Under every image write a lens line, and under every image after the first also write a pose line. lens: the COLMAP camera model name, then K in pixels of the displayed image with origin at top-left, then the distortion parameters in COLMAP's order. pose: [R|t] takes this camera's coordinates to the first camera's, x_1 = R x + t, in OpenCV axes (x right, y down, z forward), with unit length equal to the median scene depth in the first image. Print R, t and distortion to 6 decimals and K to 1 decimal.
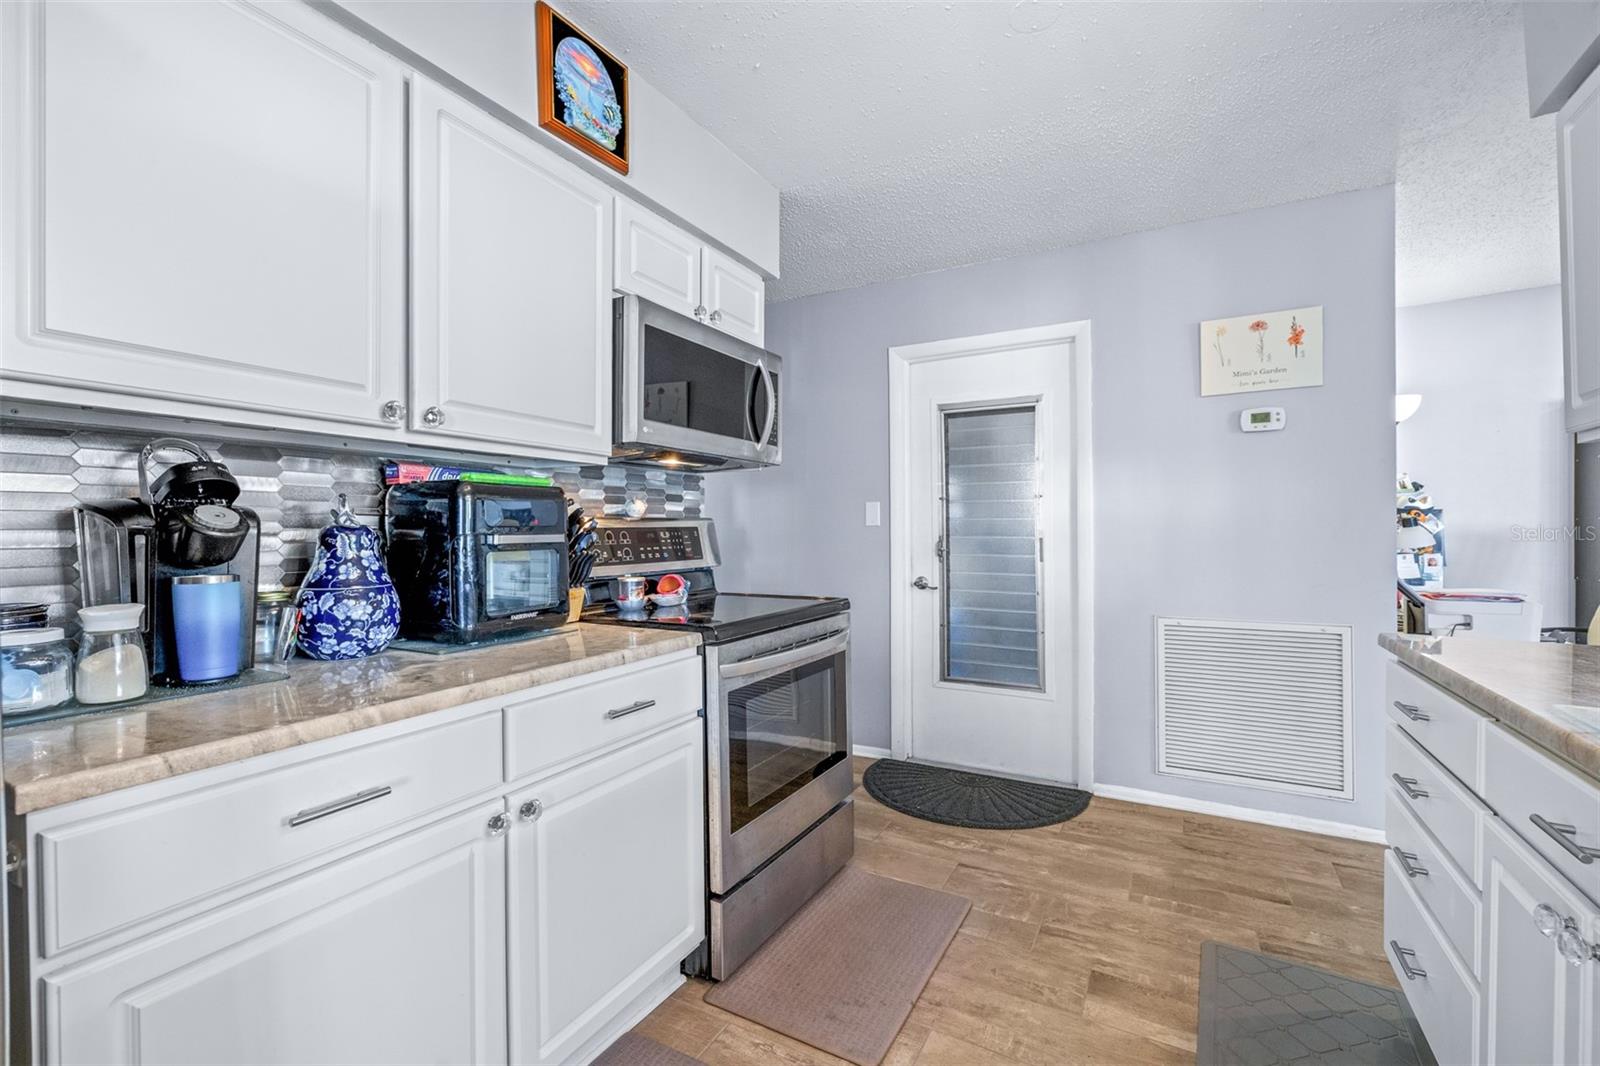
lens RADIAL K [[686.7, 0, 803.9], [0, 686.7, 536.1], [0, 0, 1]] dist [0.005932, -0.000437]
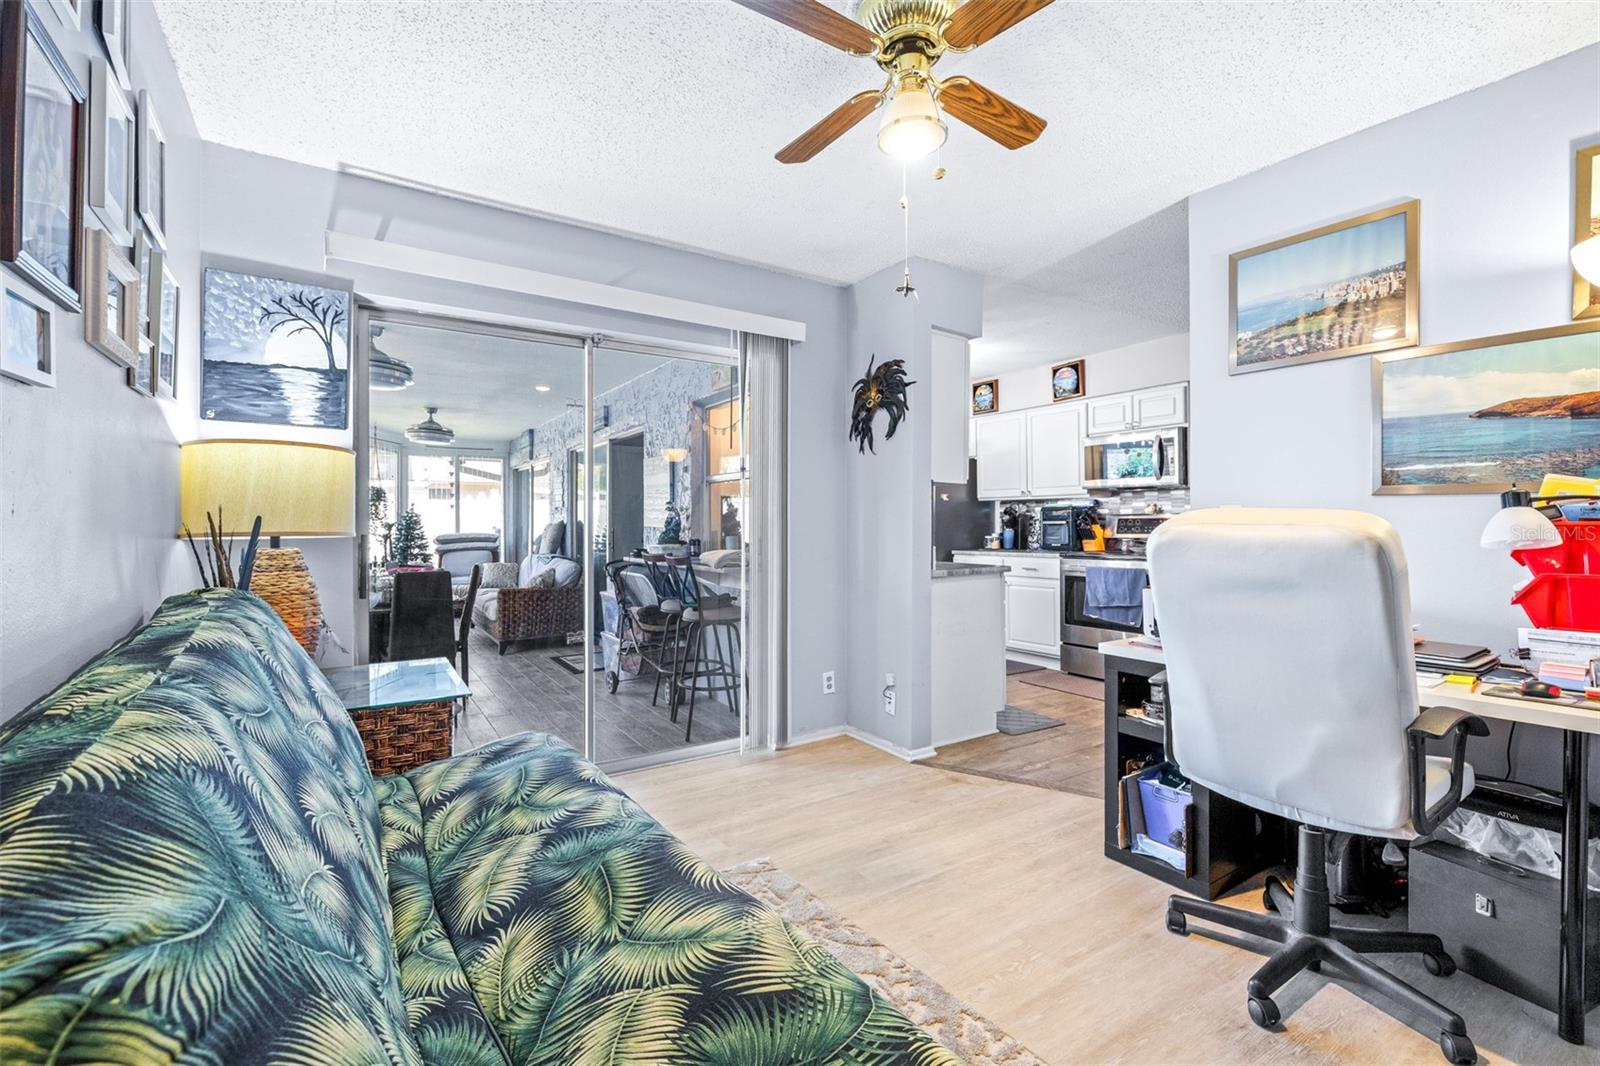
lens RADIAL K [[686.7, 0, 813.8], [0, 686.7, 521.0], [0, 0, 1]] dist [0.005932, -0.000437]
pose [[-0.451686, 0.009471, -0.892127, 2.389954], [0.003359, 0.999955, 0.008915, -0.028488], [0.892171, 0.001030, -0.451697, 1.095023]]
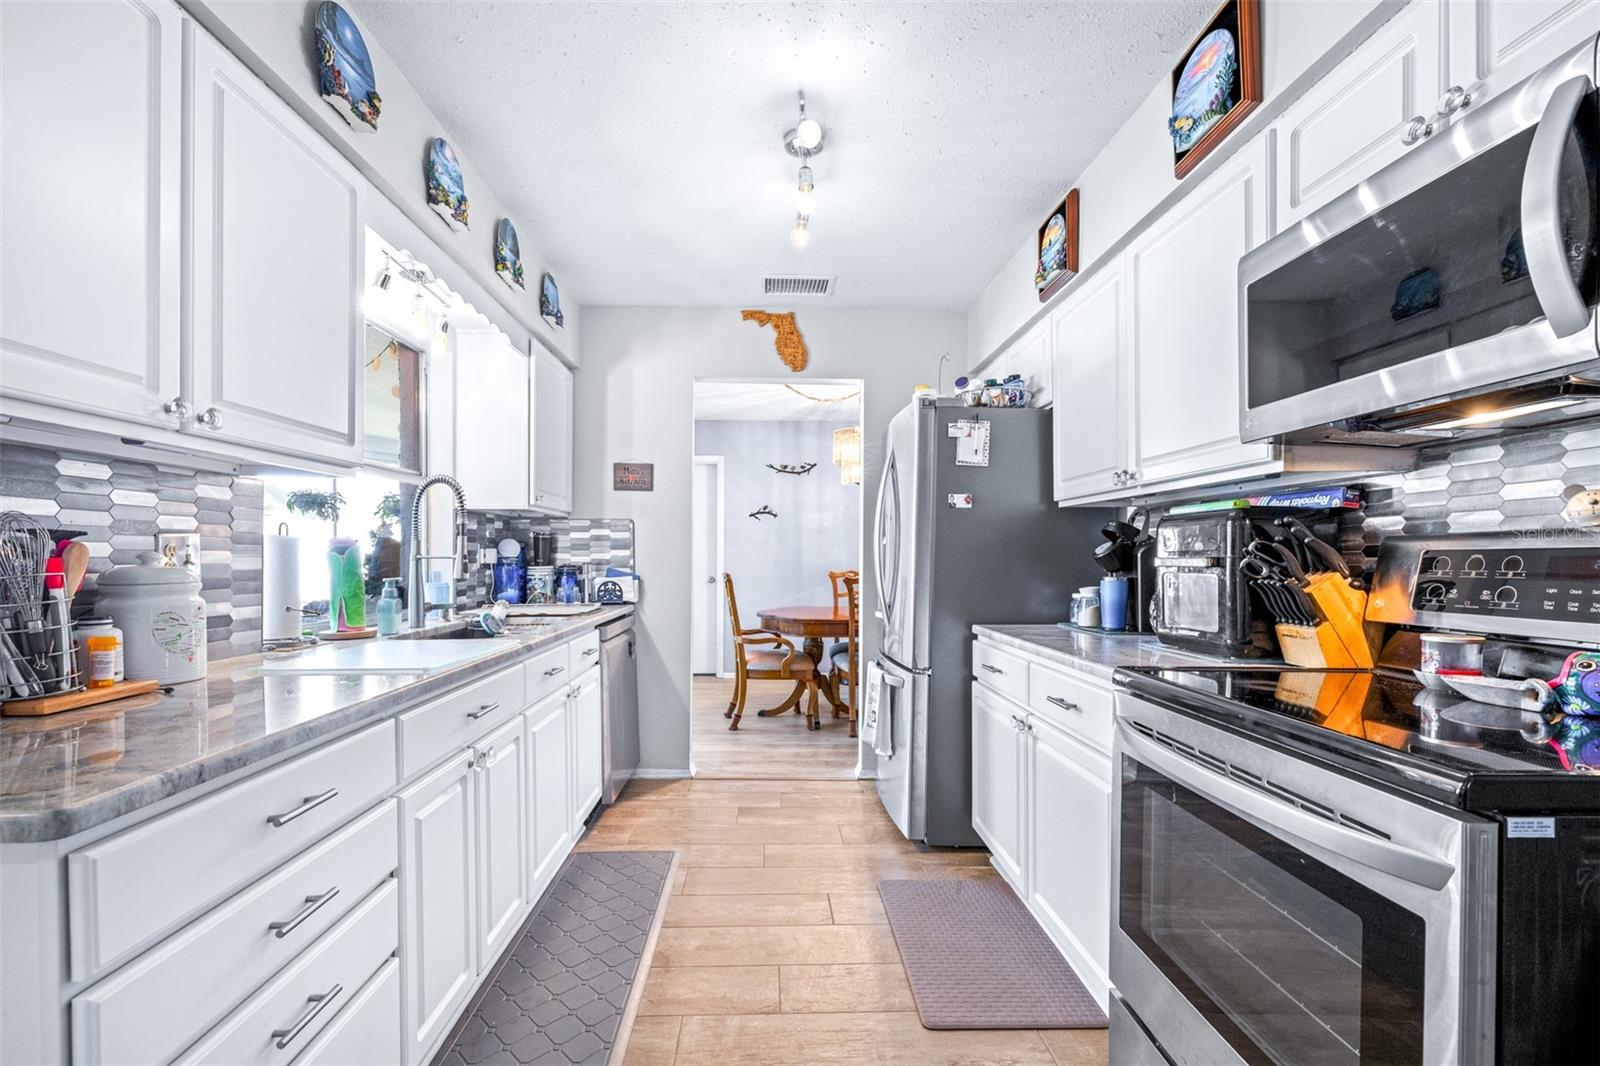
lens RADIAL K [[686.7, 0, 793.4], [0, 686.7, 564.0], [0, 0, 1]] dist [0.005932, -0.000437]
pose [[-0.853128, 0.013641, -0.521523, 0.522648], [0.002842, 0.999765, 0.021500, -0.013684], [0.521693, 0.016860, -0.852967, 1.194022]]
